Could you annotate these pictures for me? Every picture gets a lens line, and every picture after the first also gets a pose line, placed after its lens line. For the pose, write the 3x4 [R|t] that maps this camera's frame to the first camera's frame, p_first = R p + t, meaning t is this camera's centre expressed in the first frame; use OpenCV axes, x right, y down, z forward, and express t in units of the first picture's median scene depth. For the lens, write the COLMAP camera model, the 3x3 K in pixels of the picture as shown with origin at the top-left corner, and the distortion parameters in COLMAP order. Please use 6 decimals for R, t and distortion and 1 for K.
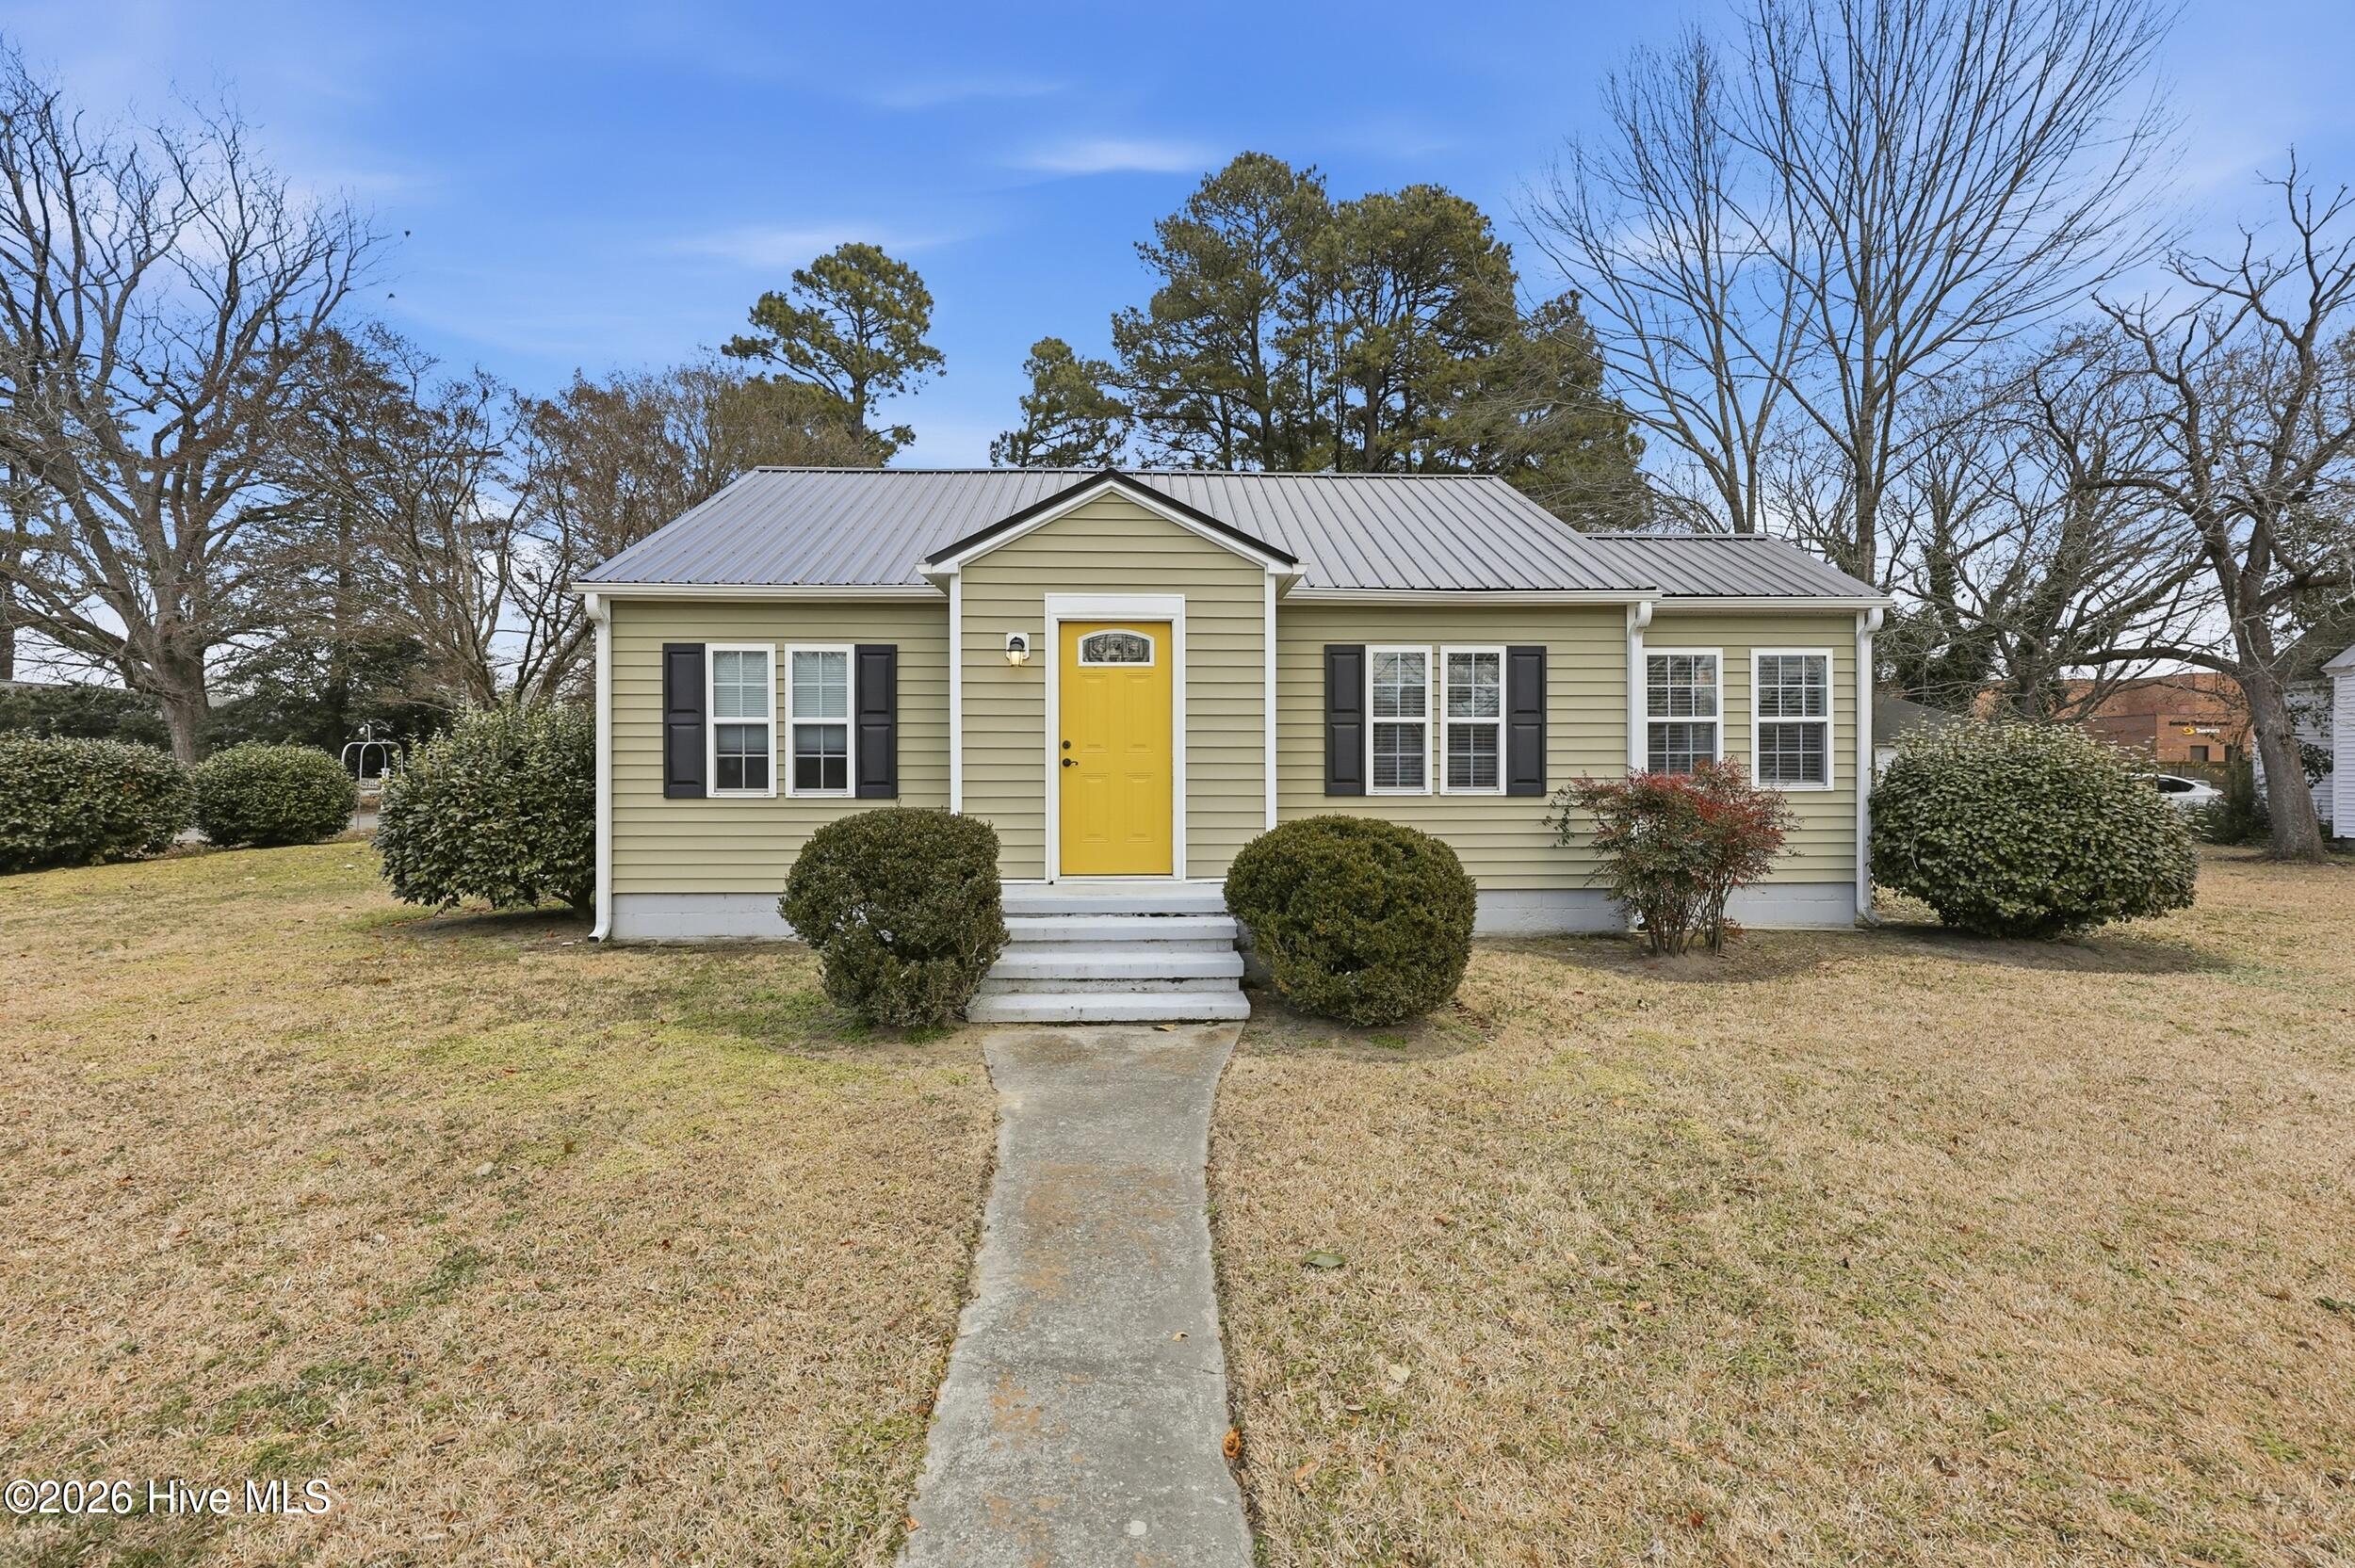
lens RADIAL K [[956.7, 0, 1170.7], [0, 956.7, 776.1], [0, 0, 1]] dist [0.000327, -0.000097]
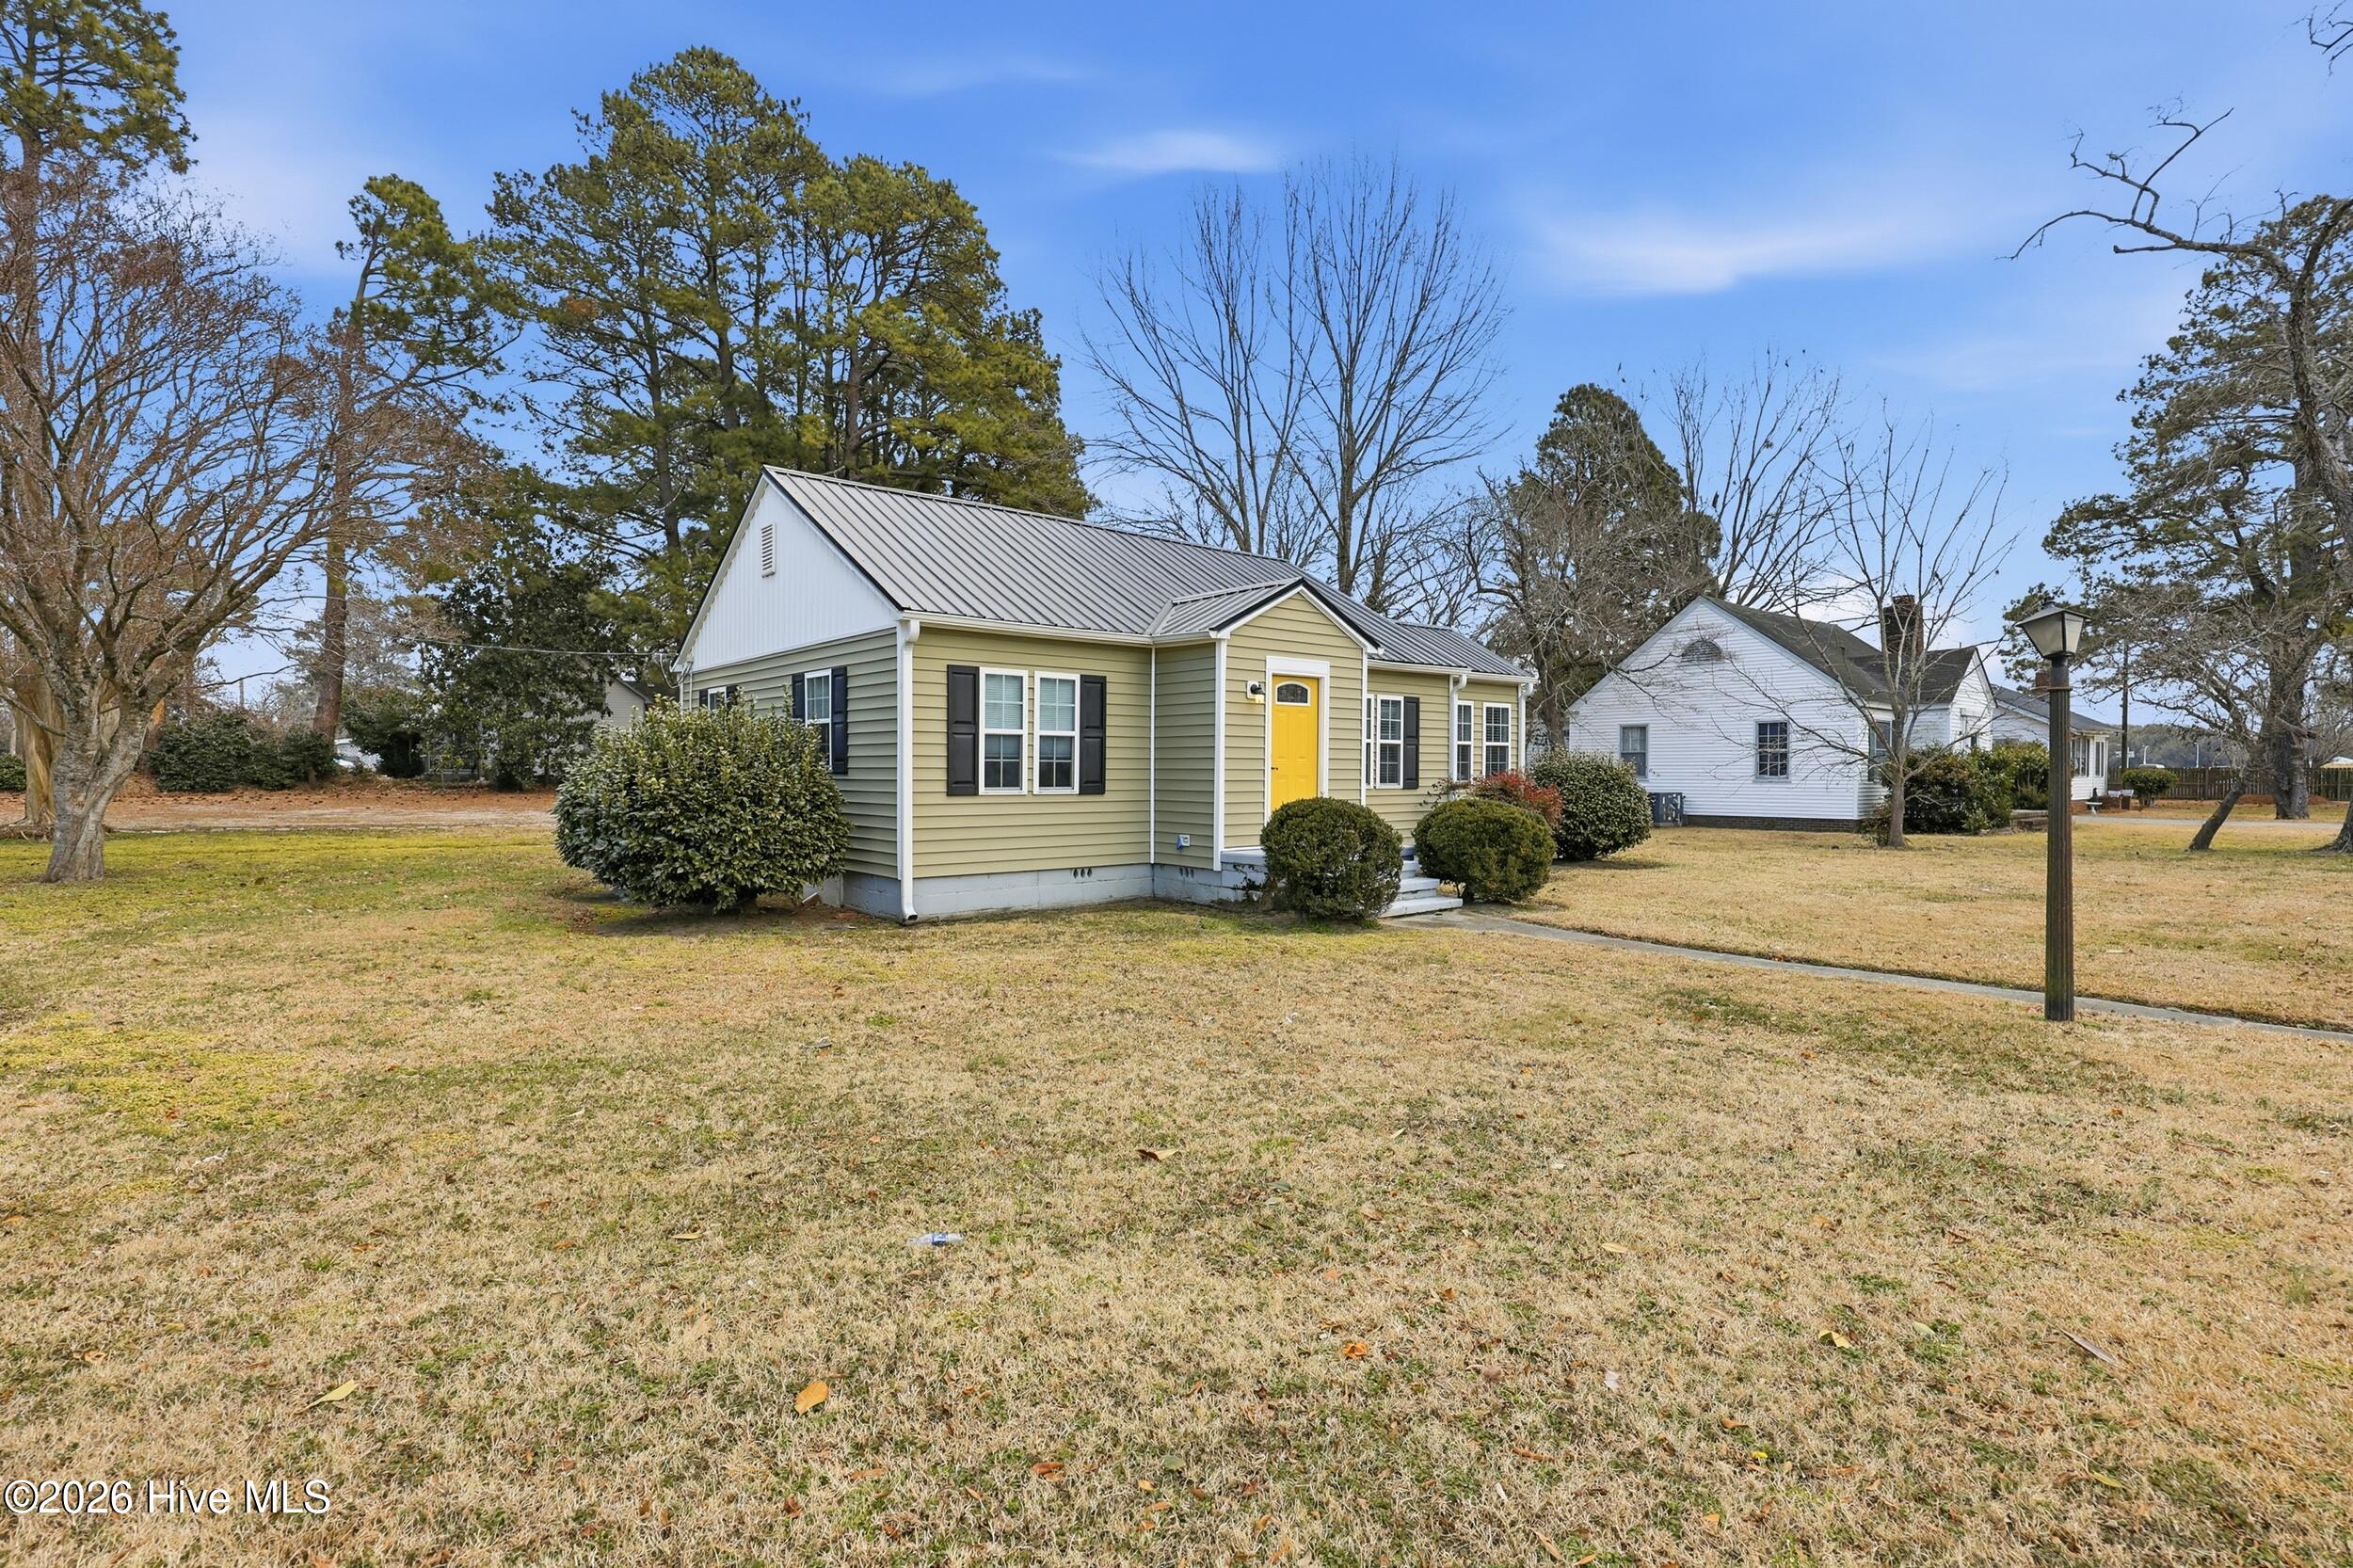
lens RADIAL K [[1120.2, 0, 1176.5], [0, 1120.2, 784.0], [0, 0, 1]] dist [0.001549, 0.000308]
pose [[0.785476, -0.004894, 0.618873, -1.068437], [0.001460, 0.999981, 0.006054, 0.000515], [-0.618891, -0.003851, 0.785468, -0.240091]]
